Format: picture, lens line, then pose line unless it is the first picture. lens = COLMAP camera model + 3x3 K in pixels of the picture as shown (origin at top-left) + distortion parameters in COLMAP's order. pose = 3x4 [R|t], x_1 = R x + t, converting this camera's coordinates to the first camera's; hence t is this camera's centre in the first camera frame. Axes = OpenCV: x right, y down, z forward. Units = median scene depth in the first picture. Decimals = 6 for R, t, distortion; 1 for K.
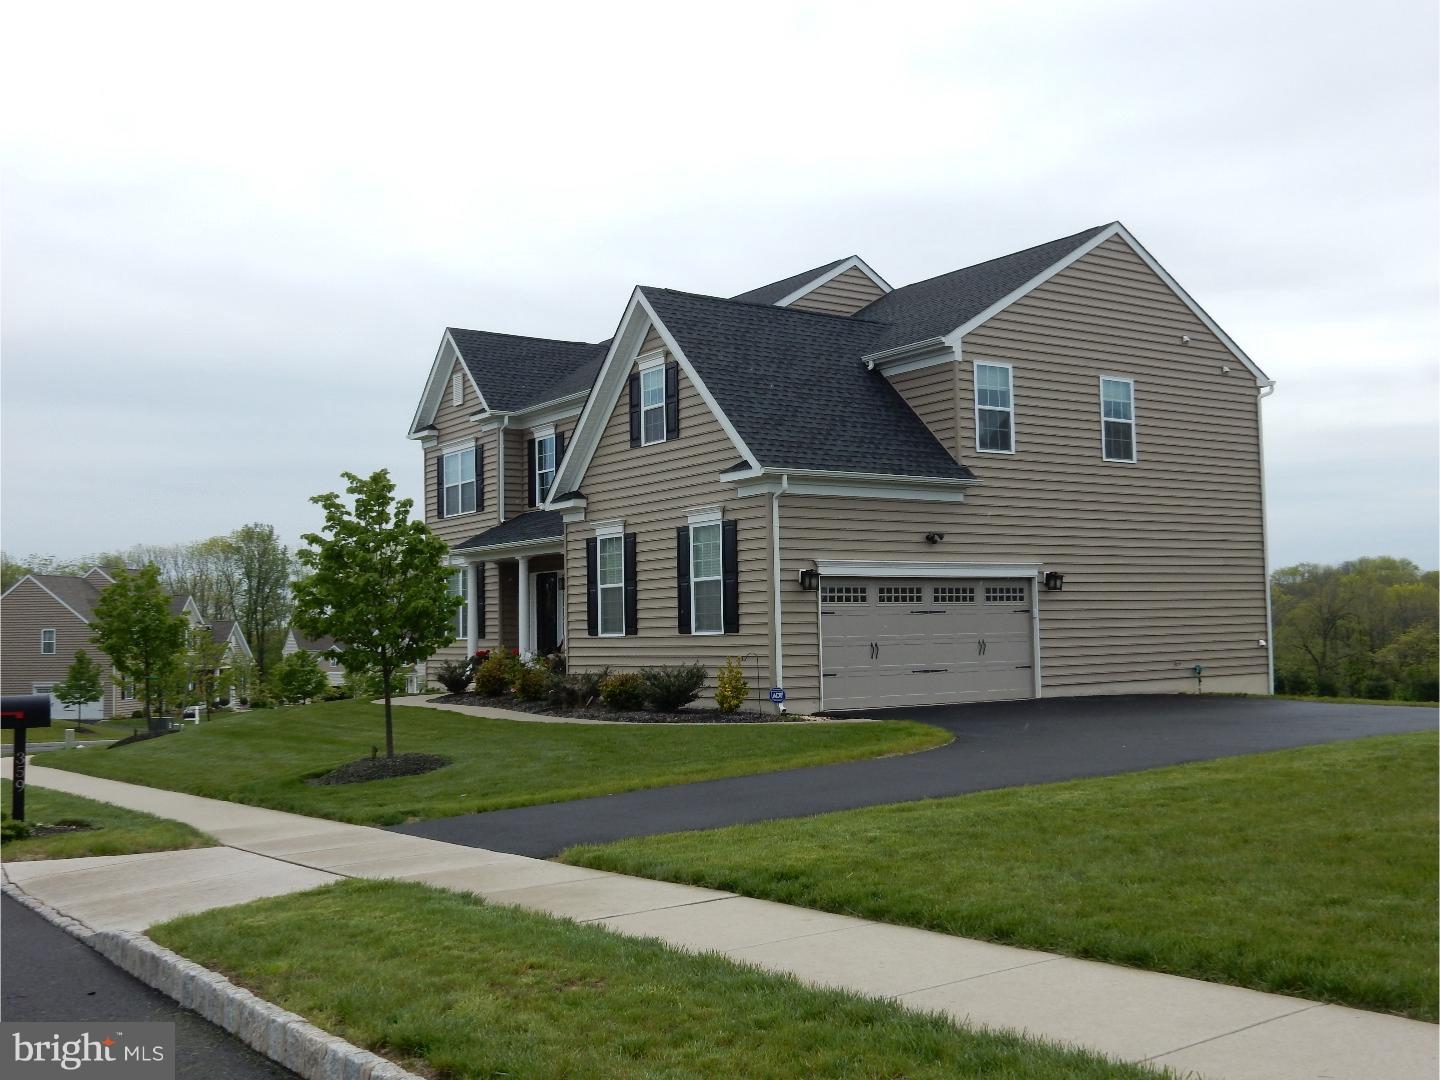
lens RADIAL K [[1447.3, 0, 720.0], [0, 1447.3, 540.0], [0, 0, 1]] dist [-0.001239, 0.001808]
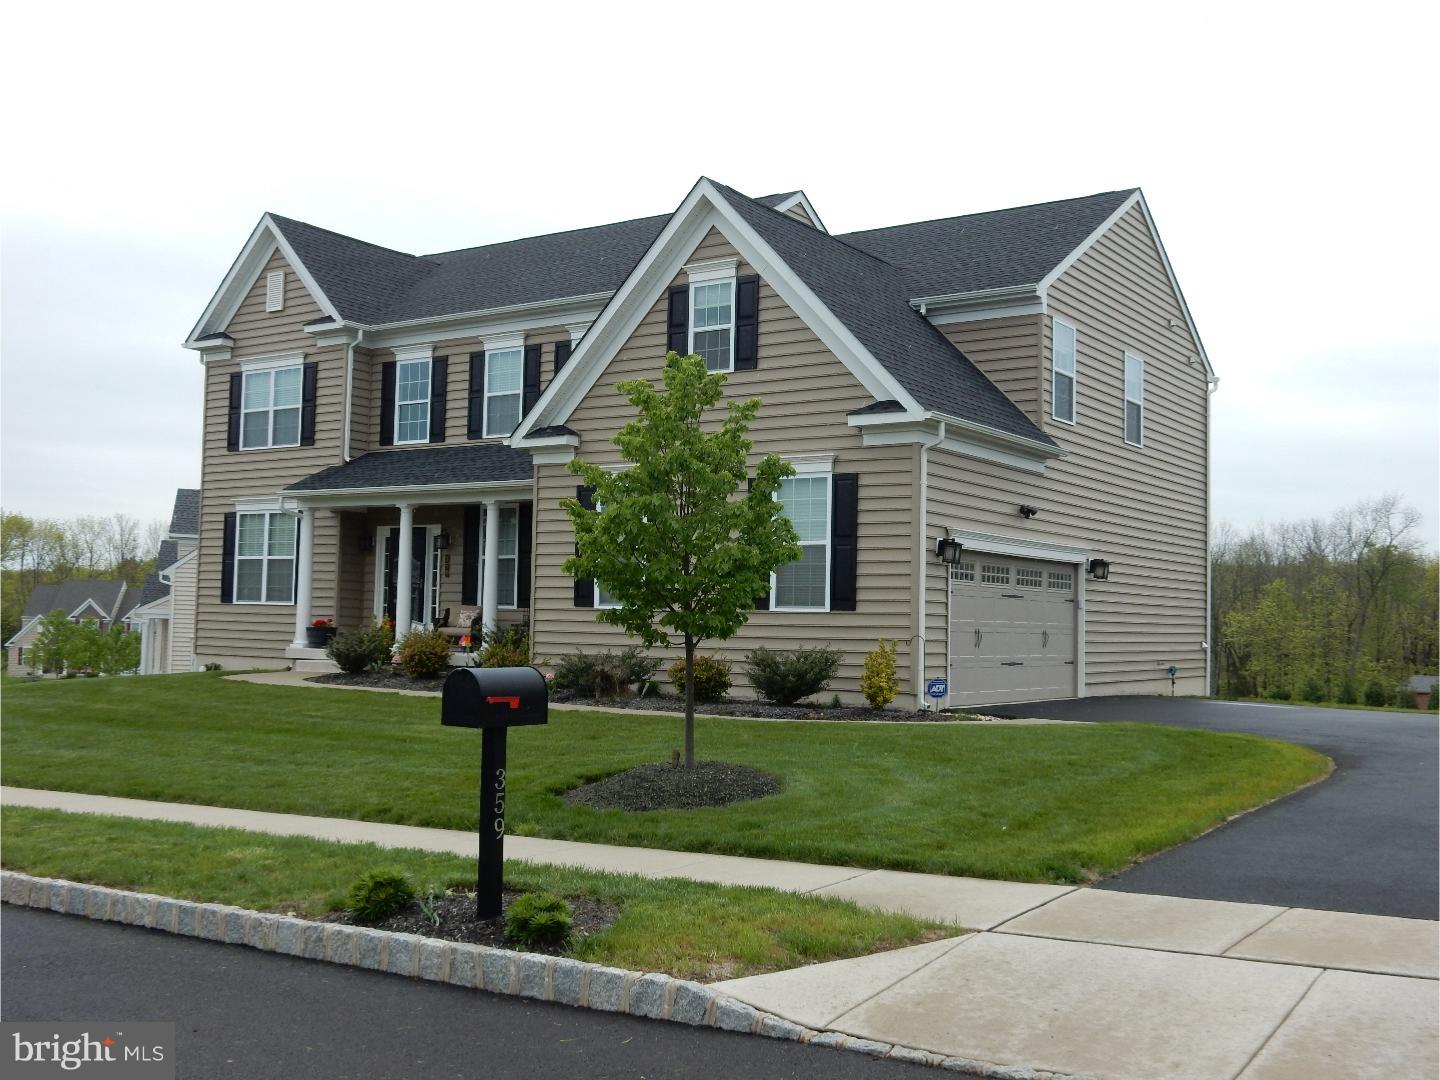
lens RADIAL K [[1447.3, 0, 720.0], [0, 1447.3, 540.0], [0, 0, 1]] dist [-0.001239, 0.001808]
pose [[0.935920, 0.060329, 0.347008, -0.308351], [-0.062974, 0.998008, -0.003661, 0.028368], [-0.346538, -0.018426, 0.937855, 0.230529]]
